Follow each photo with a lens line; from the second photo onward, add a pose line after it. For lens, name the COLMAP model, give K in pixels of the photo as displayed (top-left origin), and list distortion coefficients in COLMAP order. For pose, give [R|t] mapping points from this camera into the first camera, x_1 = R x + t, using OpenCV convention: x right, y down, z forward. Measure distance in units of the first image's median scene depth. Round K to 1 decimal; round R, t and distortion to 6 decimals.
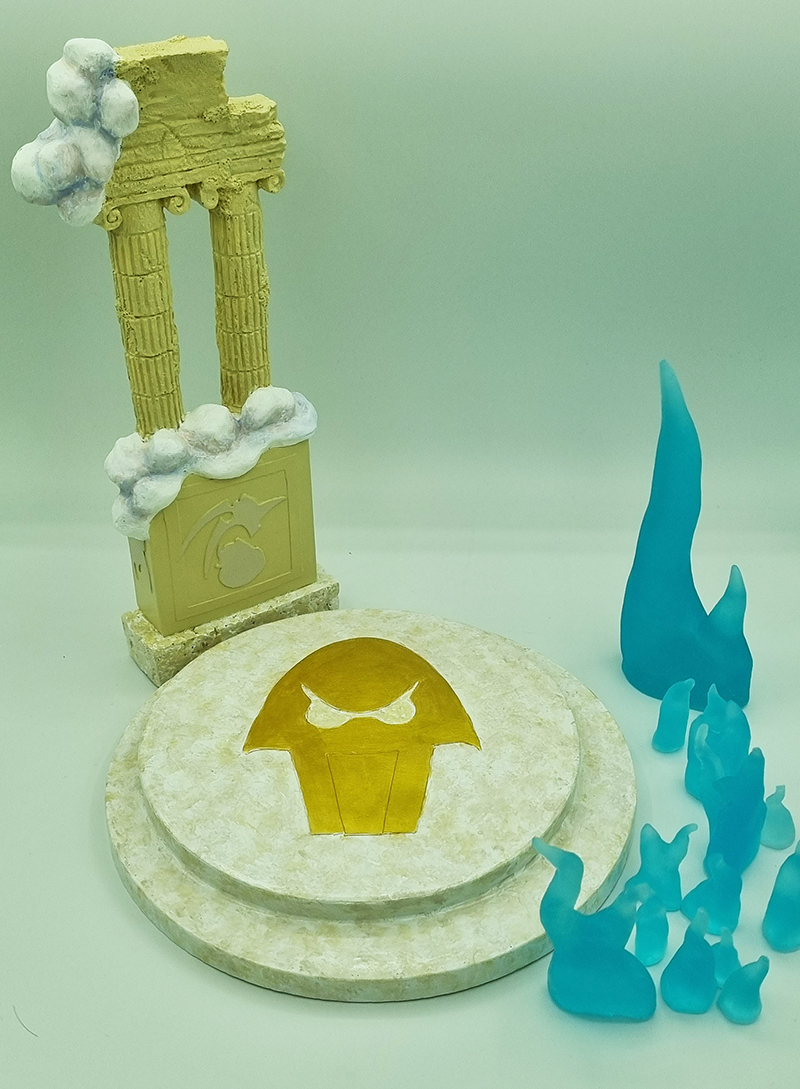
lens RADIAL K [[1271.3, 0, 426.3], [0, 1271.3, 547.9], [0, 0, 1]] dist [0.043910, -0.009149]
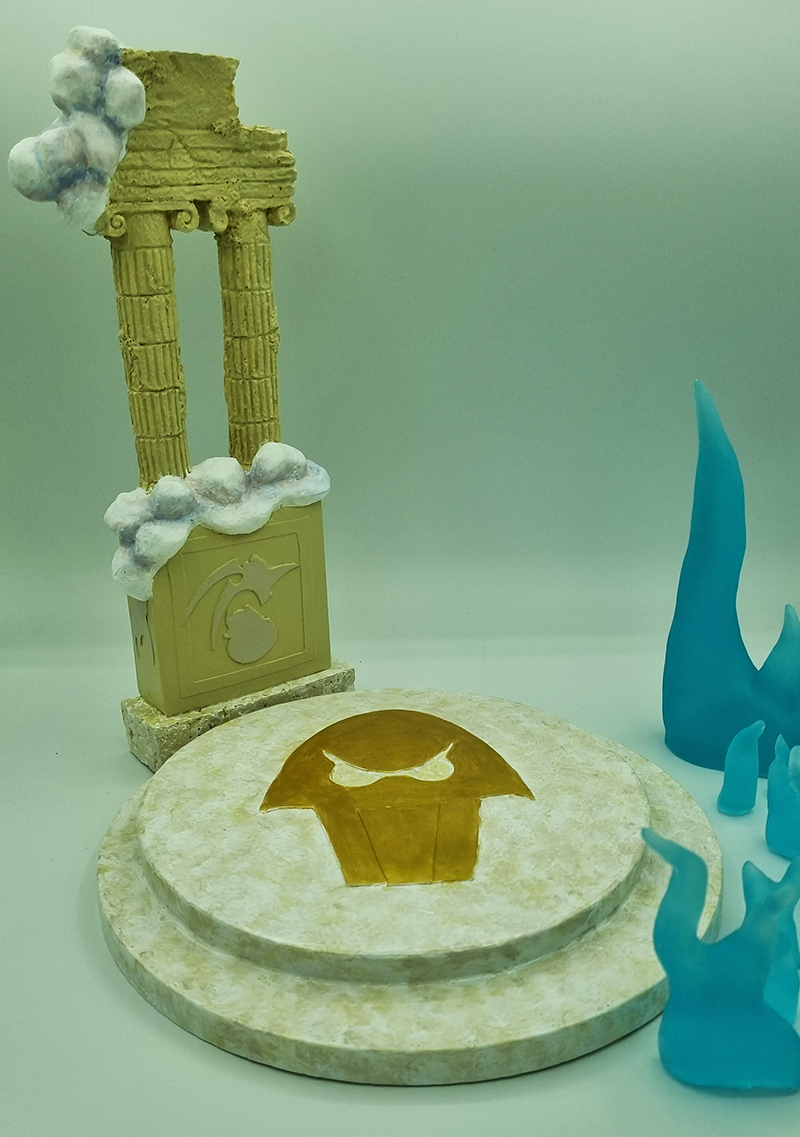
lens RADIAL K [[1071.6, 0, 403.0], [0, 1071.6, 604.5], [0, 0, 1]] dist [0.045129, -0.024037]
pose [[0.999098, -0.037006, 0.020839, -0.056563], [0.040612, 0.976011, -0.213901, 0.181169], [-0.012424, 0.214554, 0.976633, 0.258466]]
